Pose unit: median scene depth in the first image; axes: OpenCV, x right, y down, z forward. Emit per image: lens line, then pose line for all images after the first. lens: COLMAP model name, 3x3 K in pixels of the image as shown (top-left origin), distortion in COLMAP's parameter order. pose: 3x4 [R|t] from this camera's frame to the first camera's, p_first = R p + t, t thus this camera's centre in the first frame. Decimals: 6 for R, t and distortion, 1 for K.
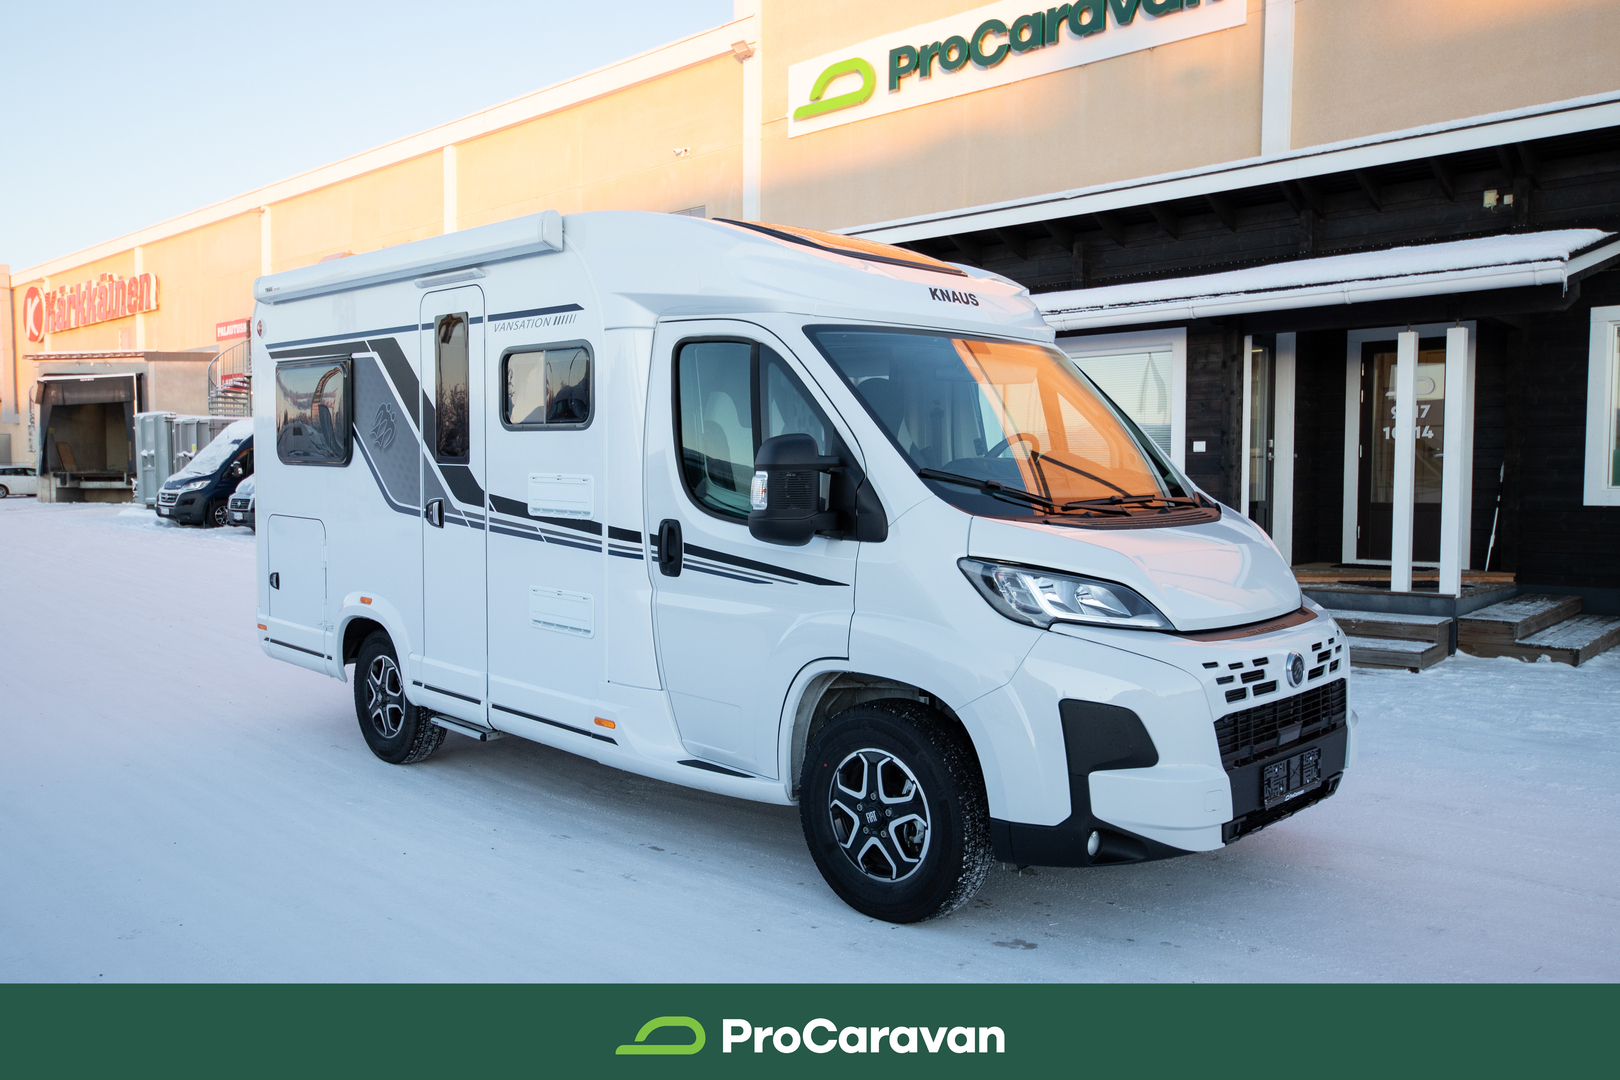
lens RADIAL K [[1329.0, 0, 808.0], [0, 1329.0, 535.9], [0, 0, 1]] dist [0.012769, 0.008954]
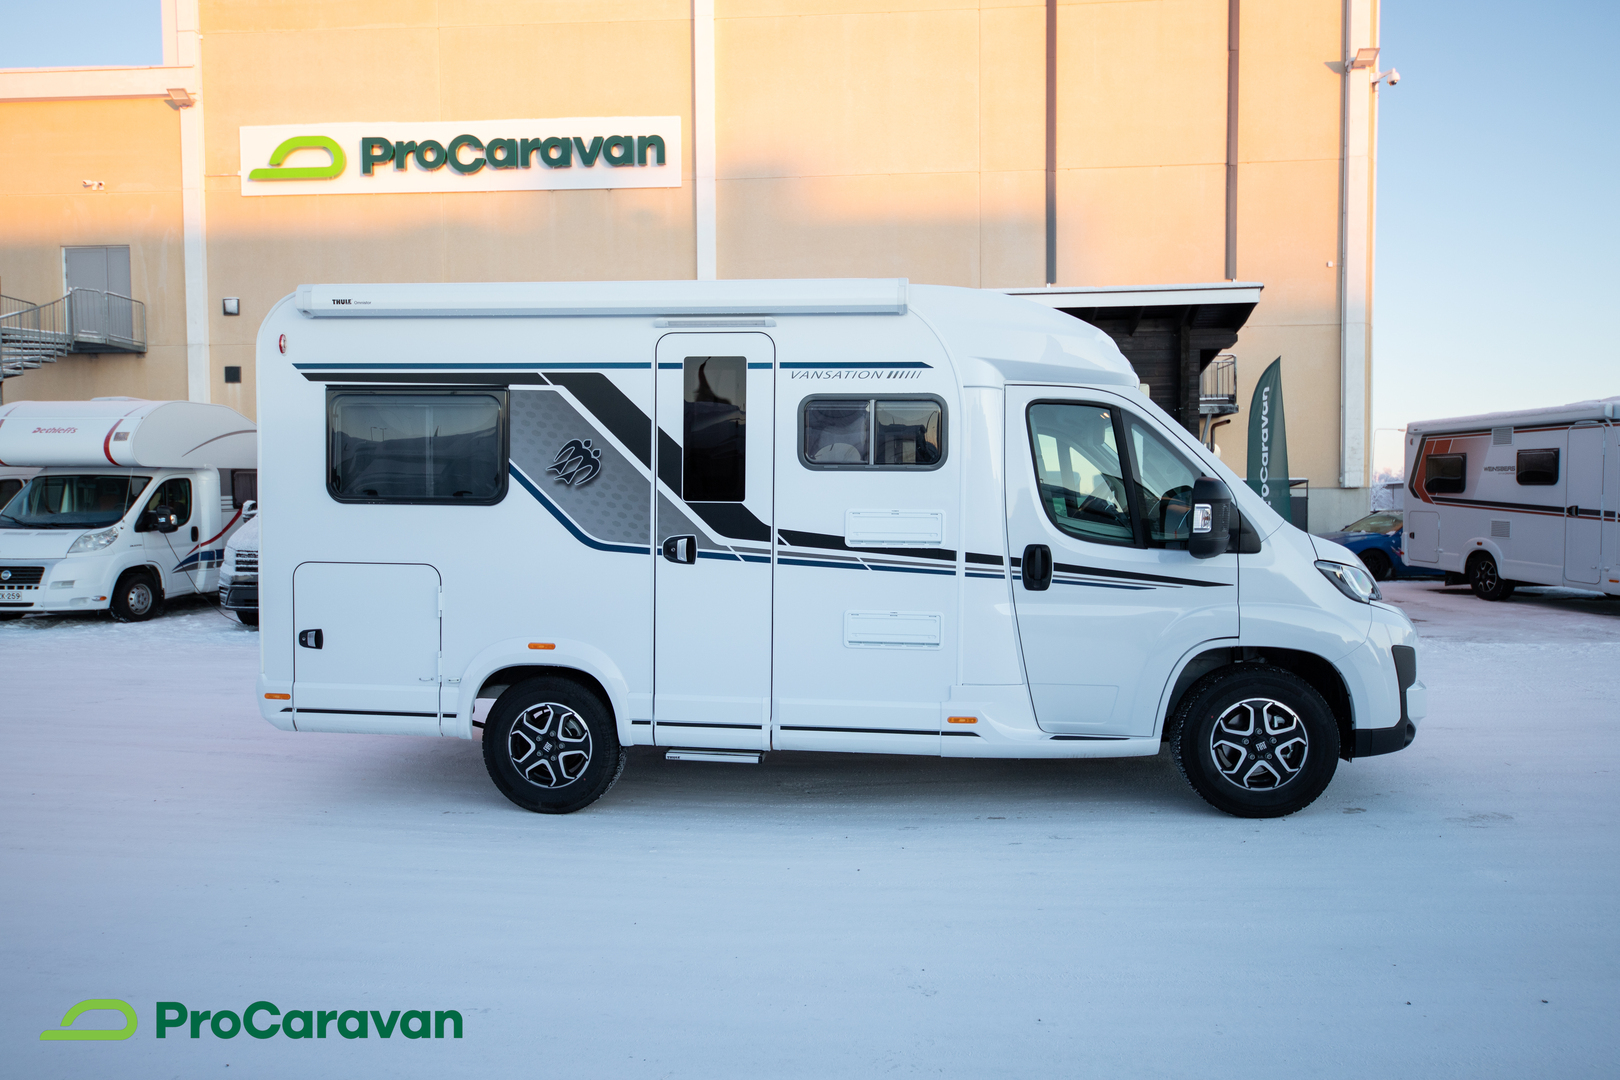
lens RADIAL K [[1035.3, 0, 799.9], [0, 1035.3, 543.9], [0, 0, 1]] dist [0.013540, 0.012789]
pose [[0.738228, -0.024388, 0.674110, -0.775313], [0.040883, 0.999127, -0.008626, -0.011506], [-0.673311, 0.033928, 0.738581, 0.368124]]
